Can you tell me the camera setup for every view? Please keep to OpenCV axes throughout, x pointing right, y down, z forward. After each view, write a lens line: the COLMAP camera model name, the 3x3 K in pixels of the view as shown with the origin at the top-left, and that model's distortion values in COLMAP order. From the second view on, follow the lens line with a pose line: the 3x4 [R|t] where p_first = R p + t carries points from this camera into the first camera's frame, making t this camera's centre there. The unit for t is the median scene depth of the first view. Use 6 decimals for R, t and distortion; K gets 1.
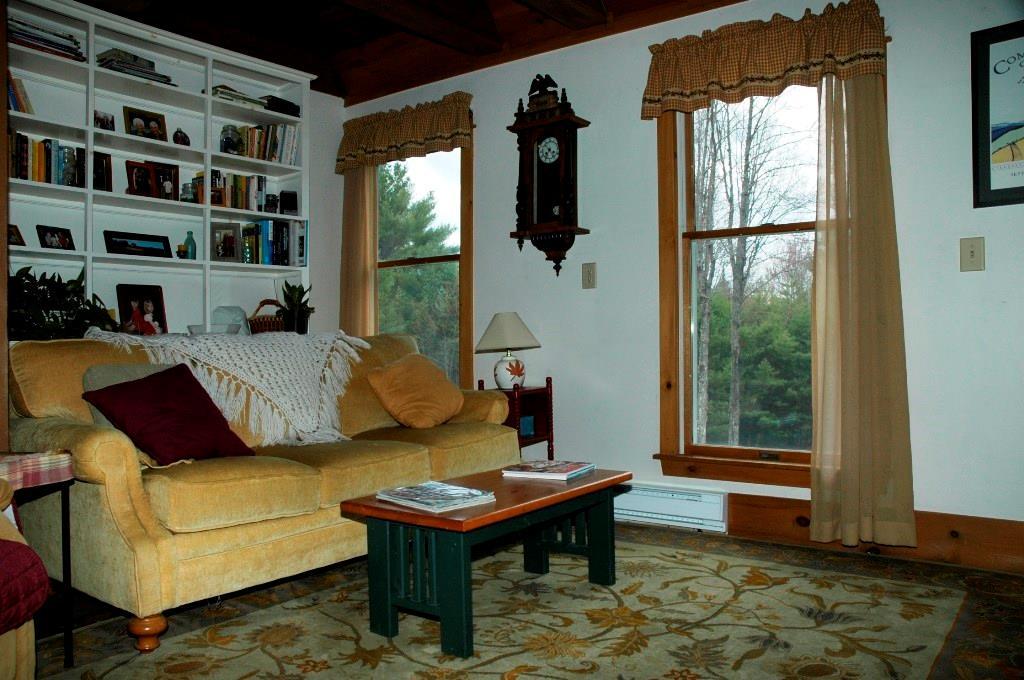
lens RADIAL K [[812.0, 0, 512.0], [0, 812.0, 340.0], [0, 0, 1]] dist [-0.145733, 0.160507]
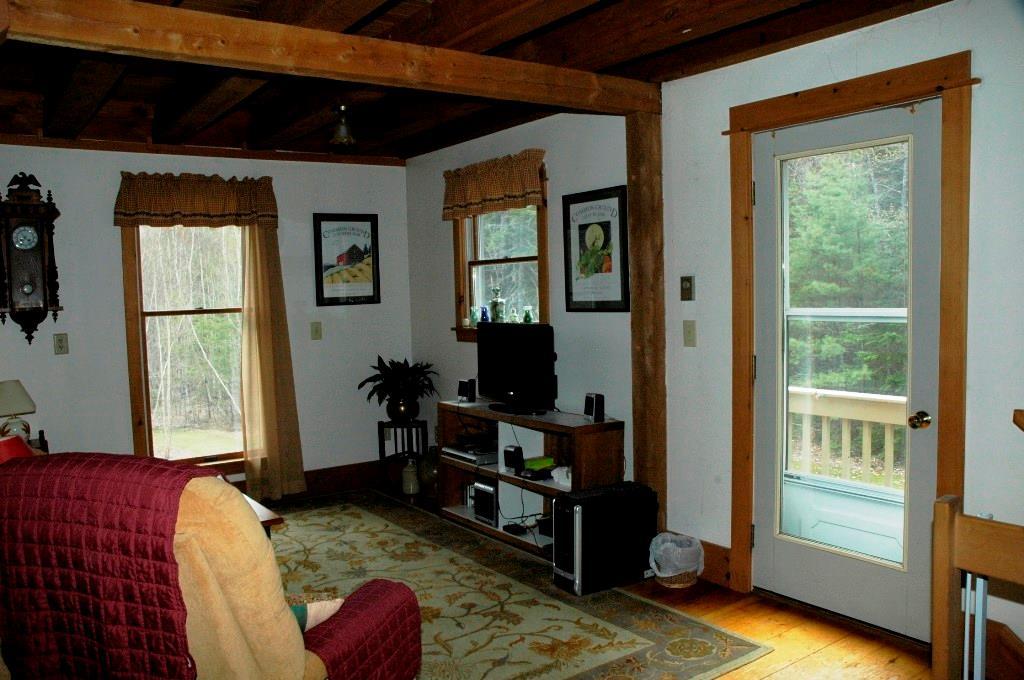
lens RADIAL K [[812.0, 0, 512.0], [0, 812.0, 340.0], [0, 0, 1]] dist [-0.145733, 0.160507]
pose [[0.290104, -0.053018, 0.955525, -1.226056], [0.015935, 0.998593, 0.050570, -0.194919], [-0.956862, 0.000556, 0.290541, -0.006973]]
